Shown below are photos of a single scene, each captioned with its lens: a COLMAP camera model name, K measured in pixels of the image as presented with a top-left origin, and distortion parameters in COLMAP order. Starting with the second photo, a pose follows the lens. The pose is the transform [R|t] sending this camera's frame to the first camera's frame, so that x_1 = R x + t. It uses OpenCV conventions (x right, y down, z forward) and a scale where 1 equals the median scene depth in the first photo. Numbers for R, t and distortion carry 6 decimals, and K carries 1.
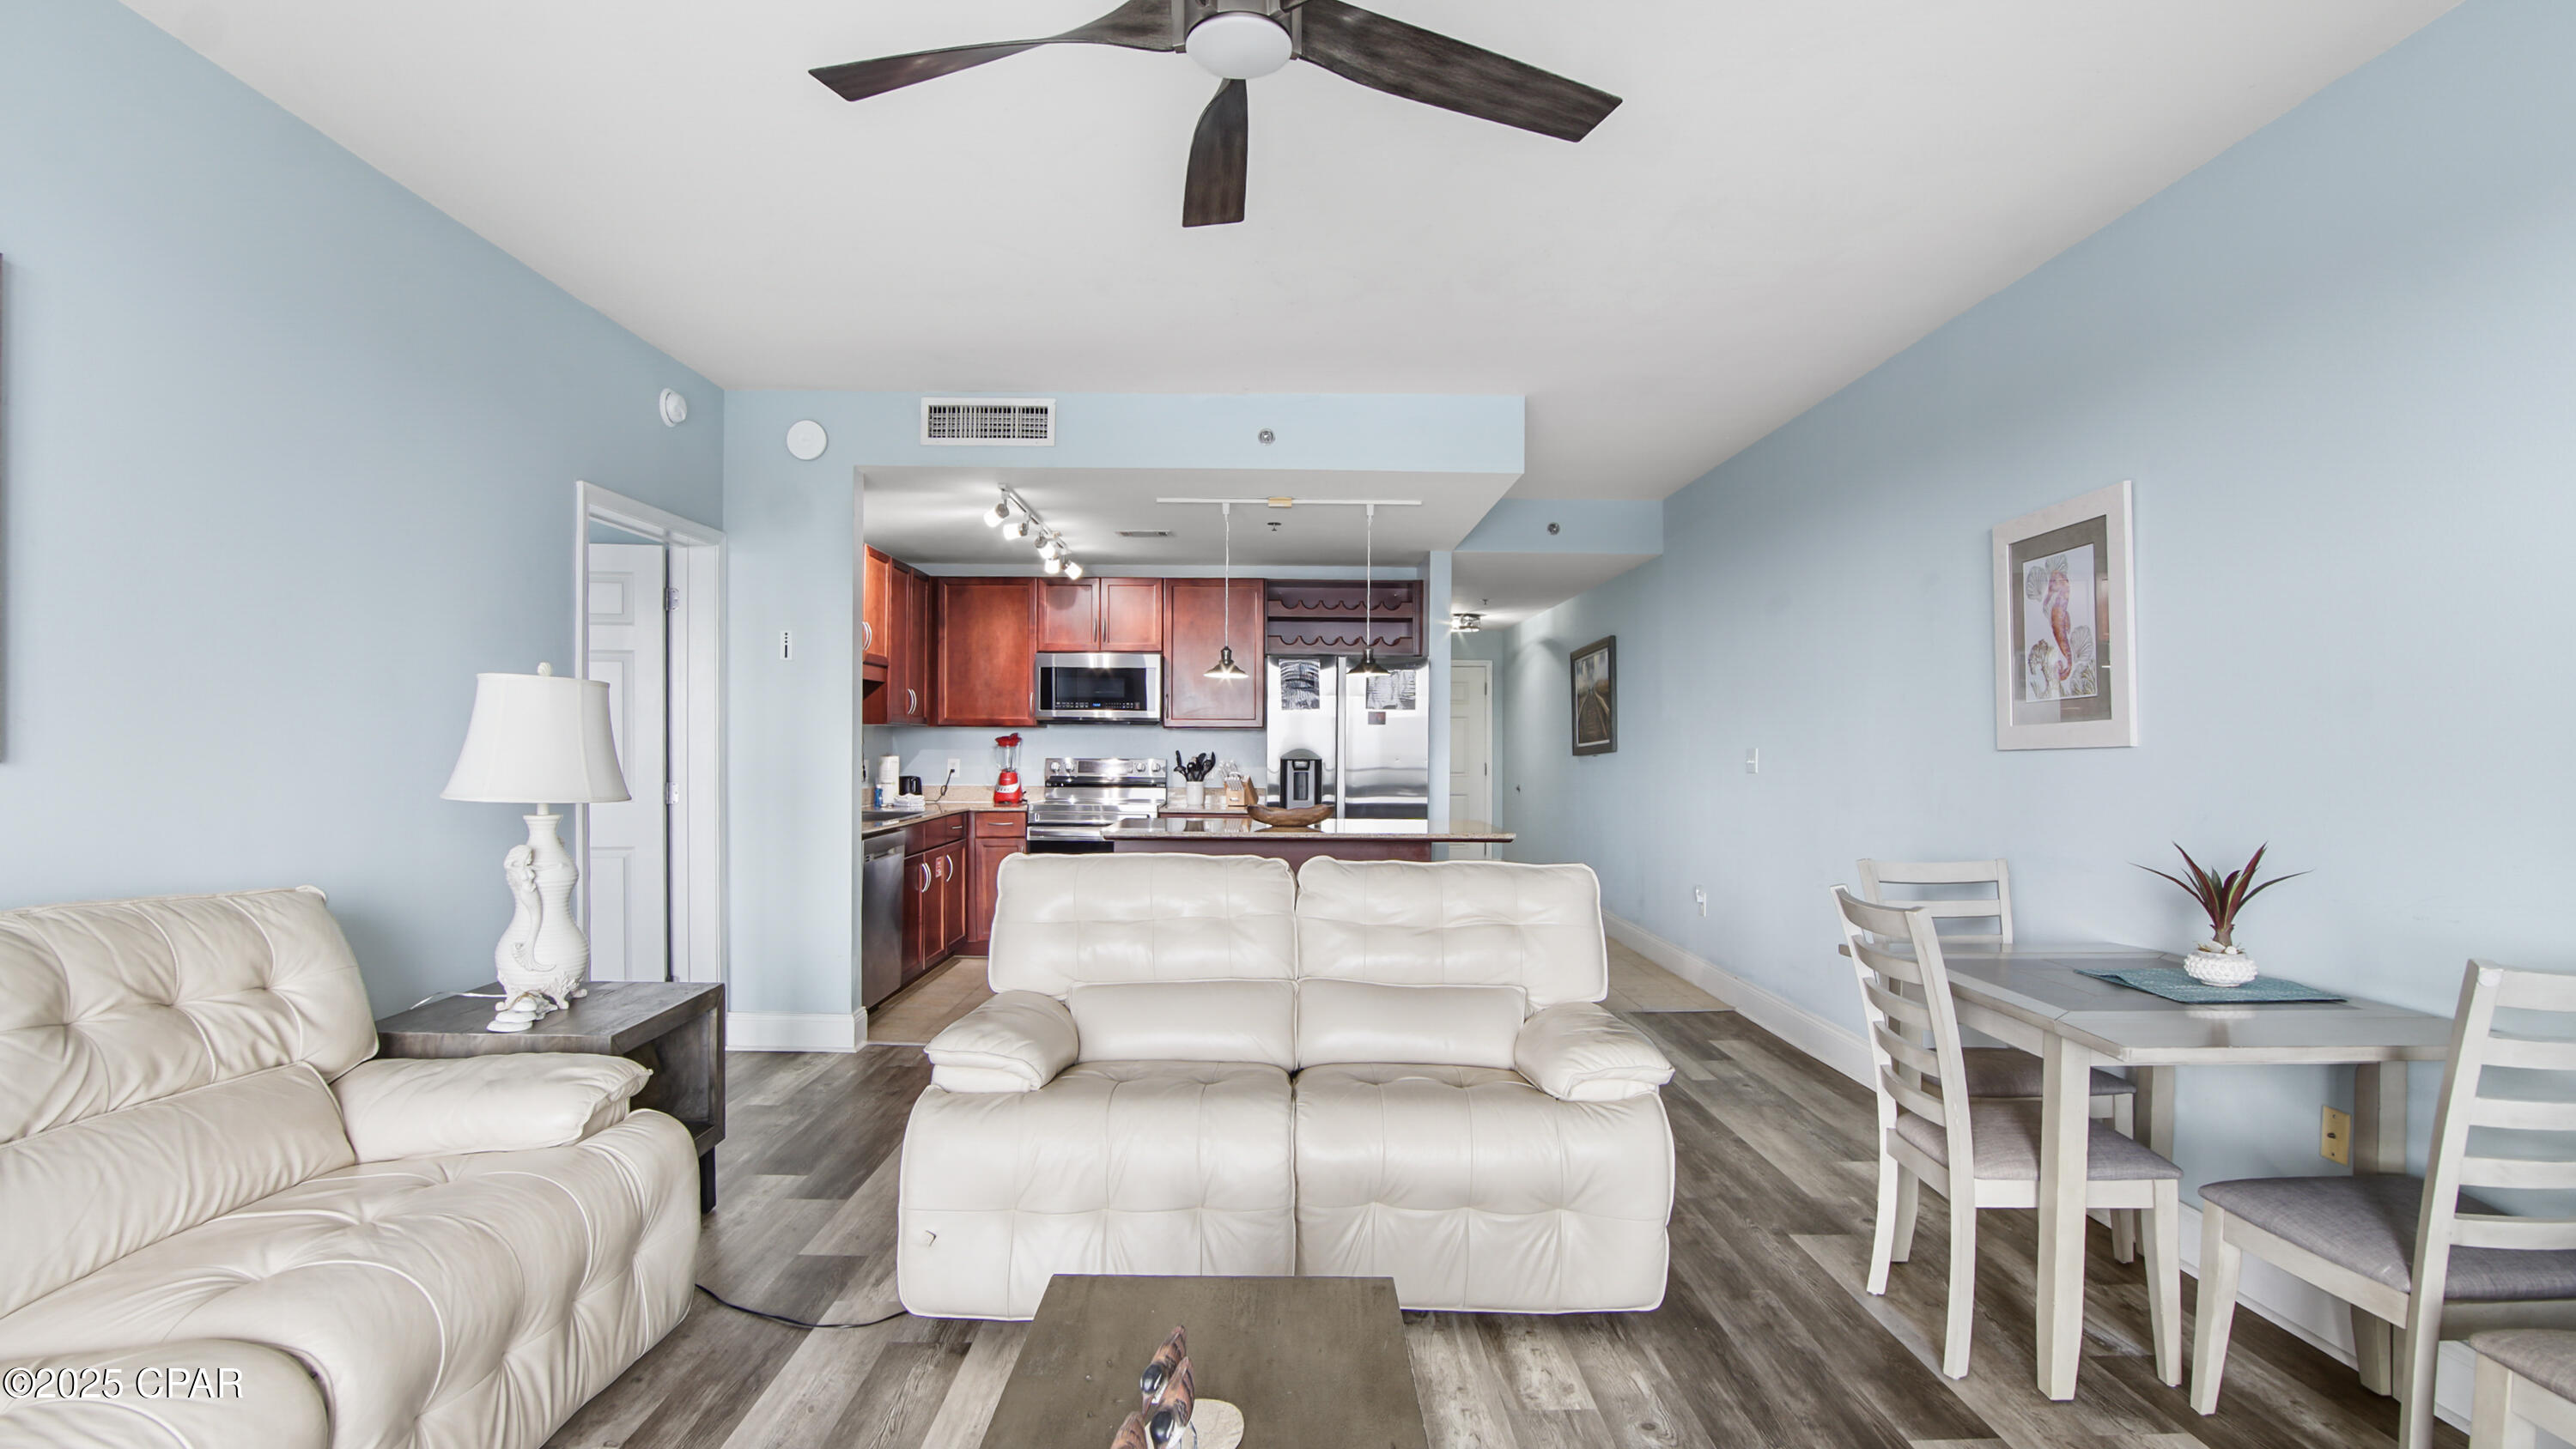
lens RADIAL K [[1189.8, 0, 1298.4], [0, 1189.8, 833.1], [0, 0, 1]] dist [0.000176, -0.000067]
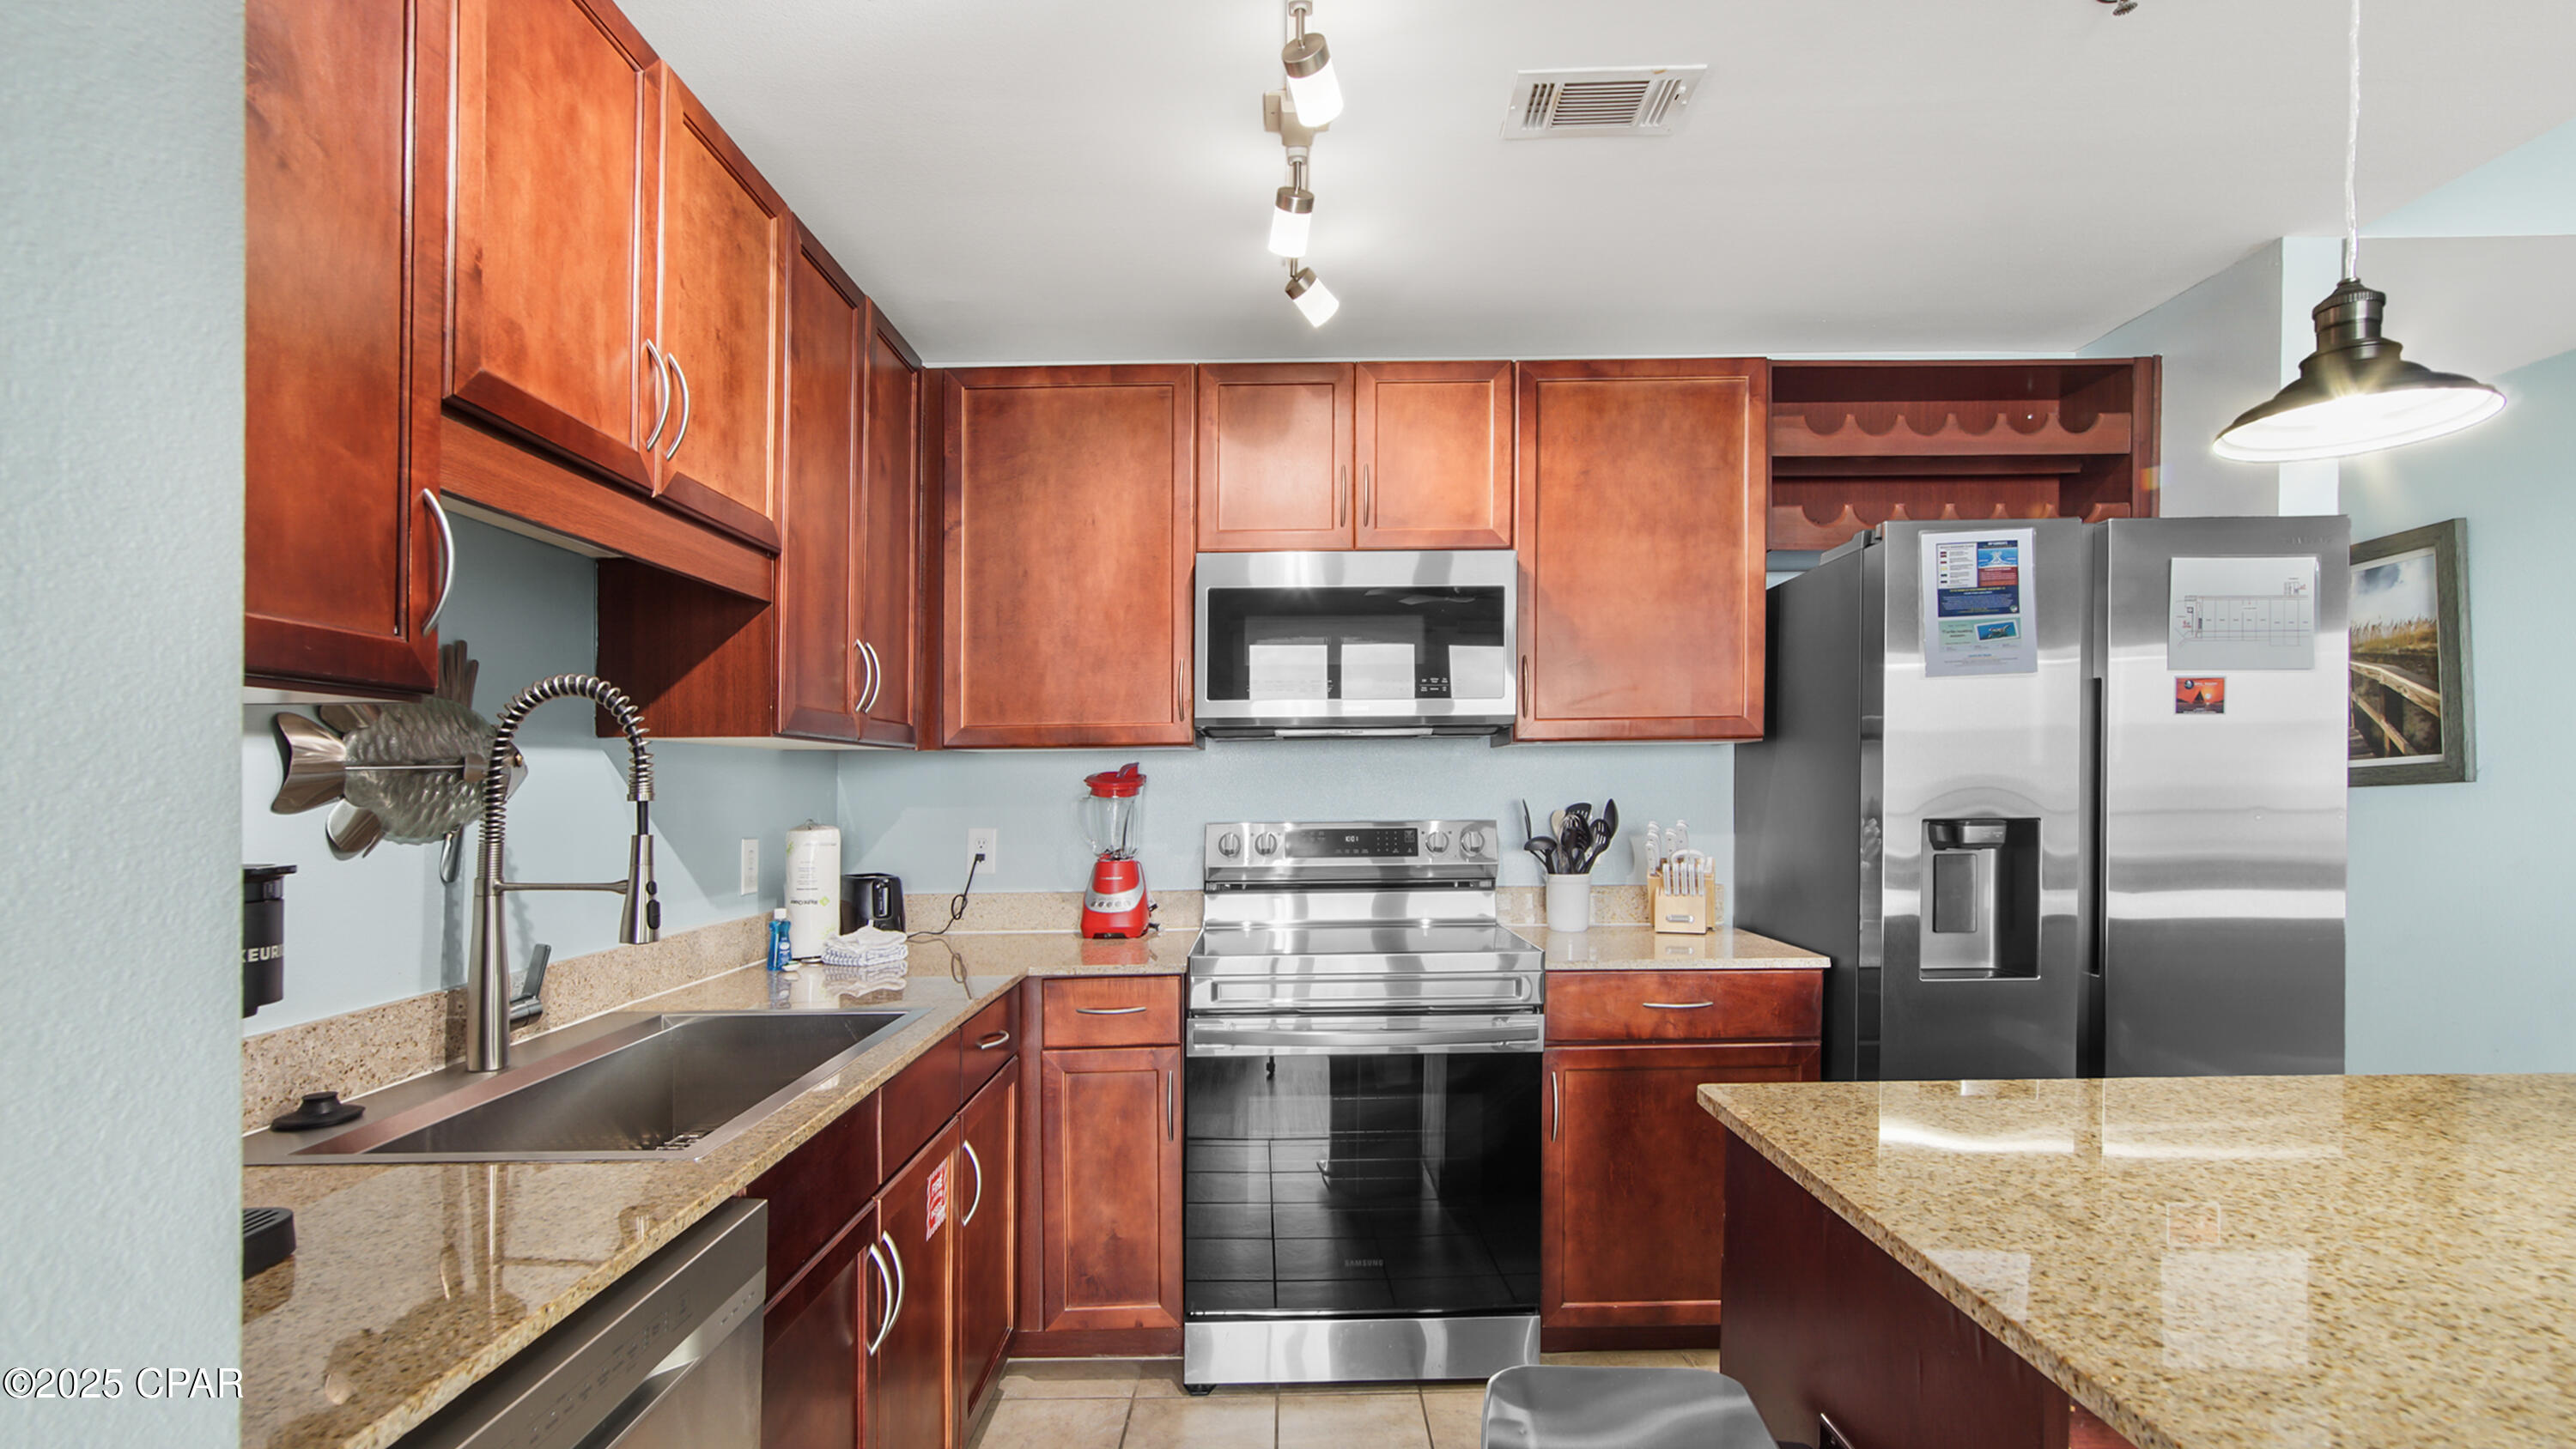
lens RADIAL K [[1219.5, 0, 1300.5], [0, 1219.5, 781.6], [0, 0, 1]] dist [-0.001780, -0.000030]
pose [[0.999501, -0.020032, -0.024423, -0.175293], [0.018054, 0.996739, -0.078654, -0.045209], [0.025919, 0.078173, 0.996603, 0.601907]]
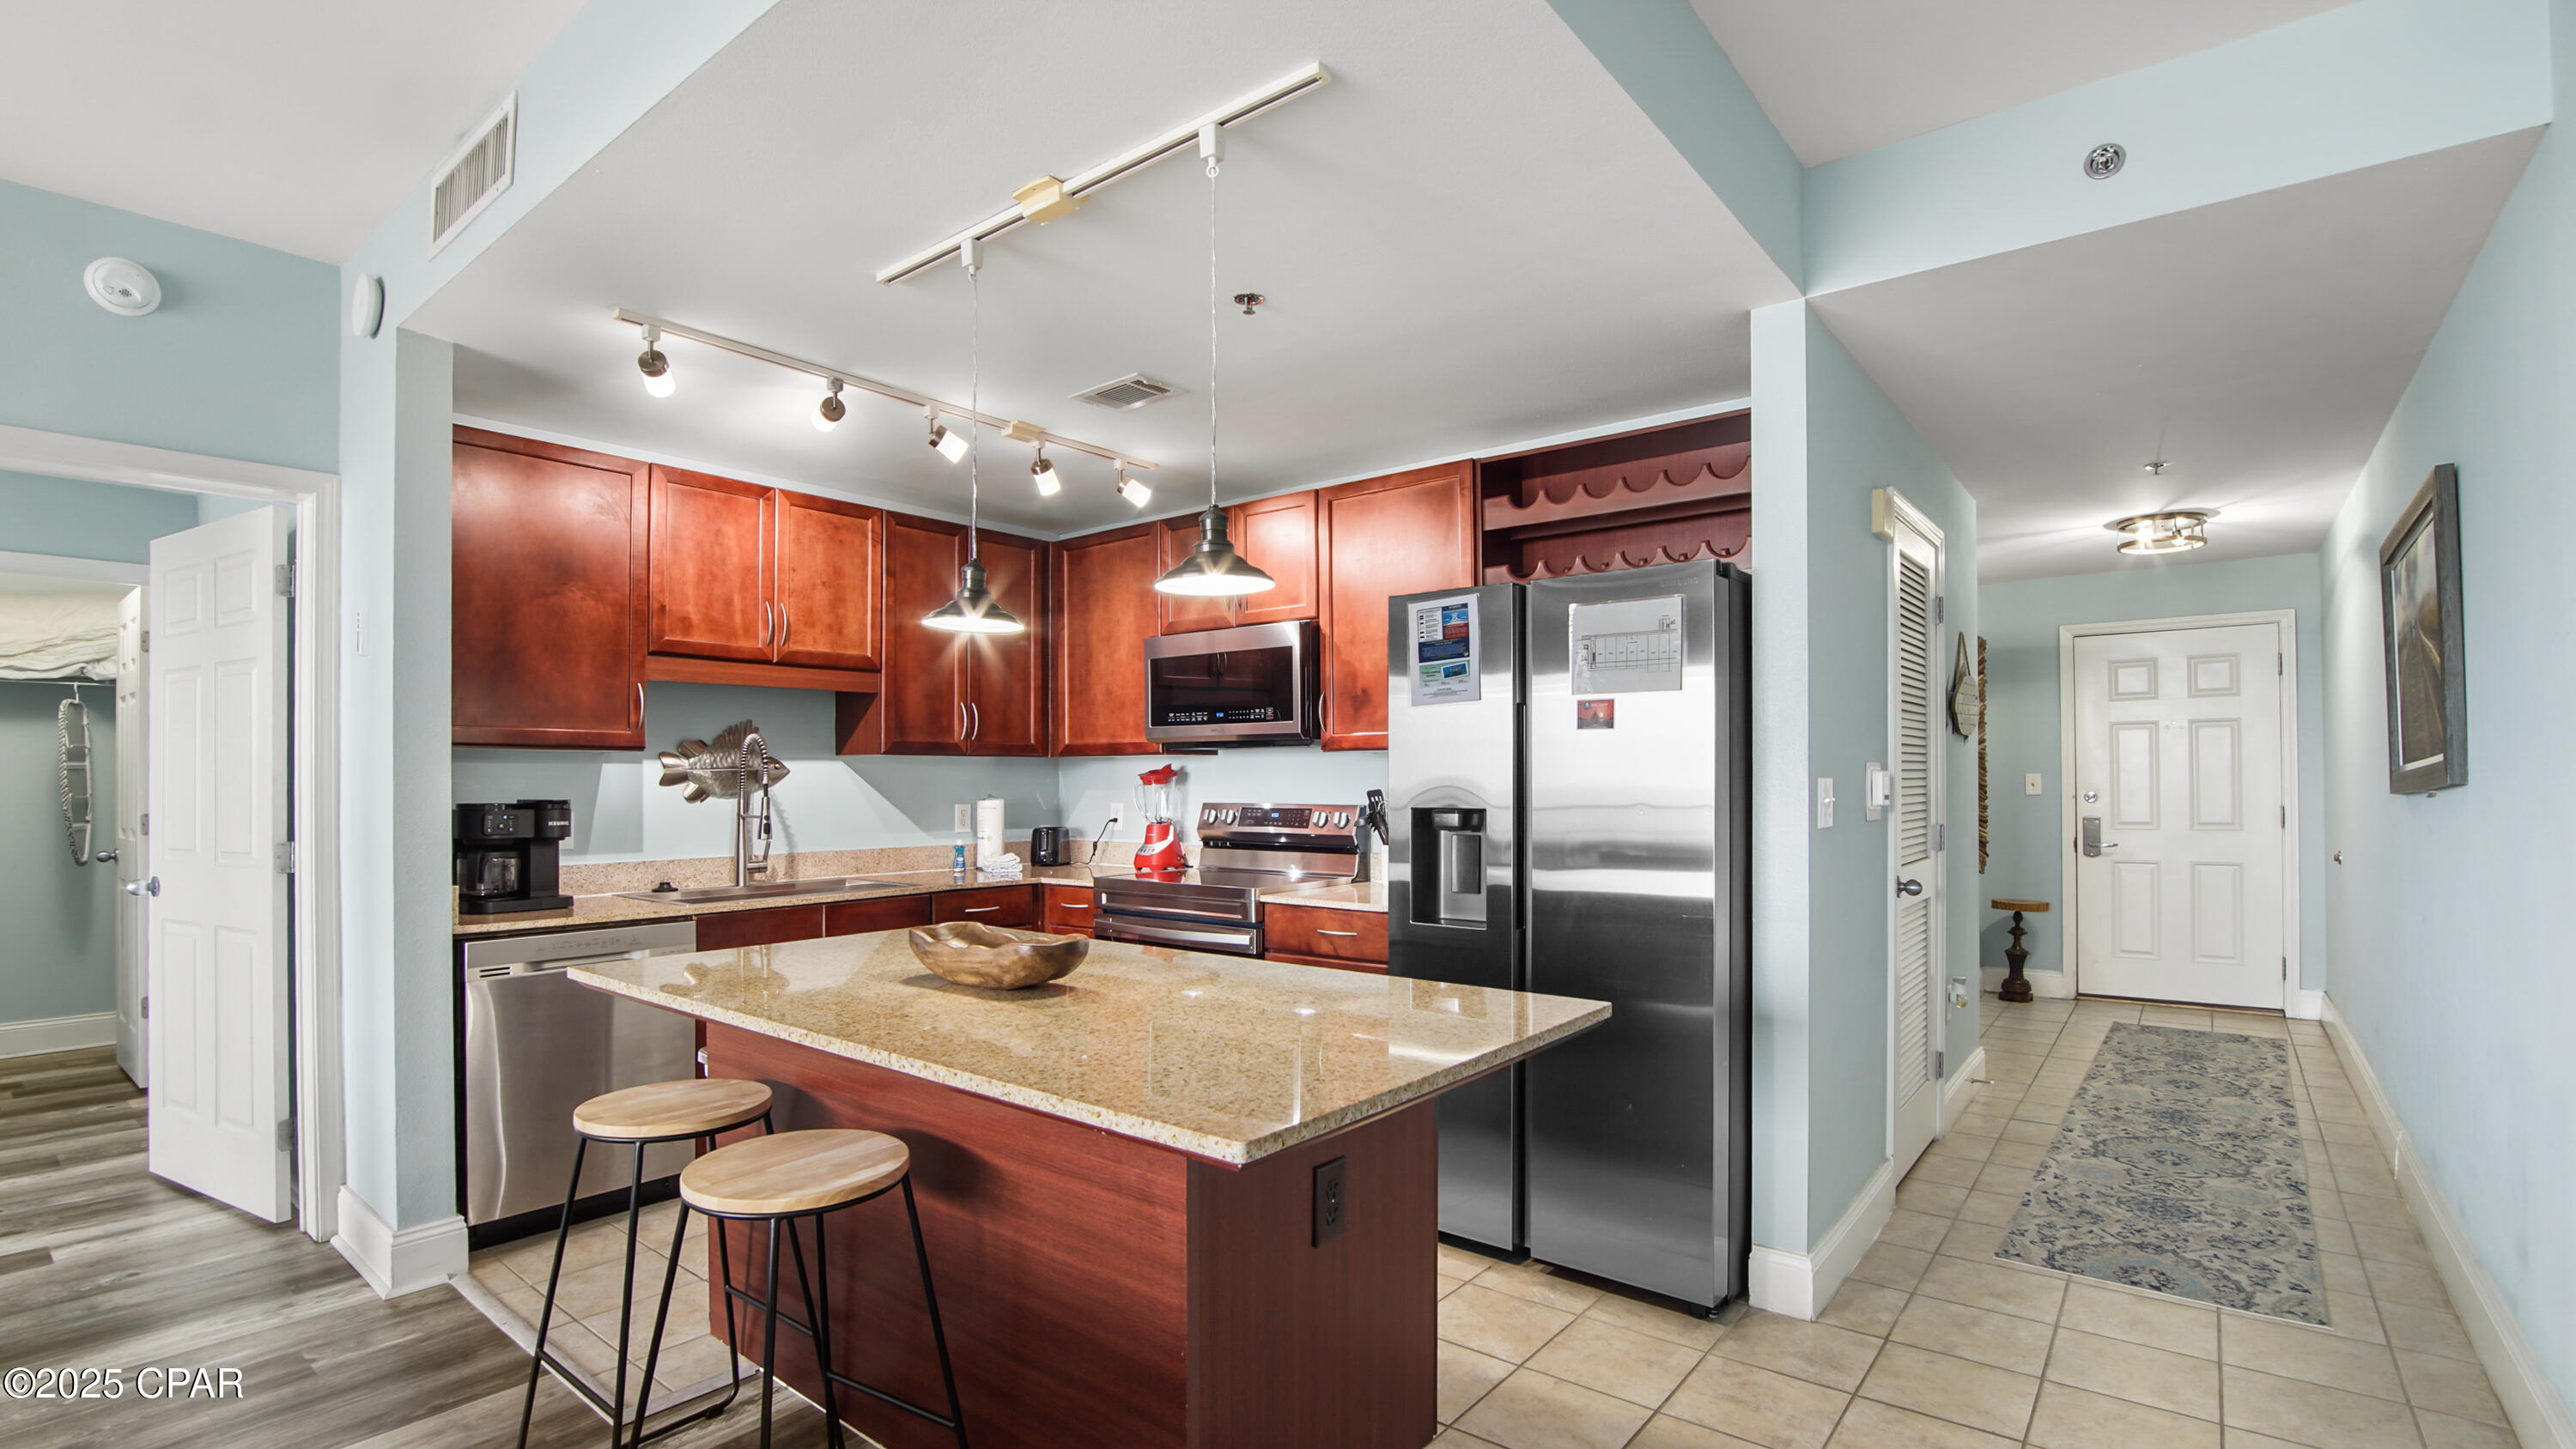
lens RADIAL K [[1166.8, 0, 1288.2], [0, 1166.8, 788.3], [0, 0, 1]] dist [-0.025813, 0.000724]
pose [[0.766553, -0.006389, -0.642149, 0.235470], [-0.038065, 0.997740, -0.055366, -0.038777], [0.641052, 0.066884, 0.764578, 0.566009]]
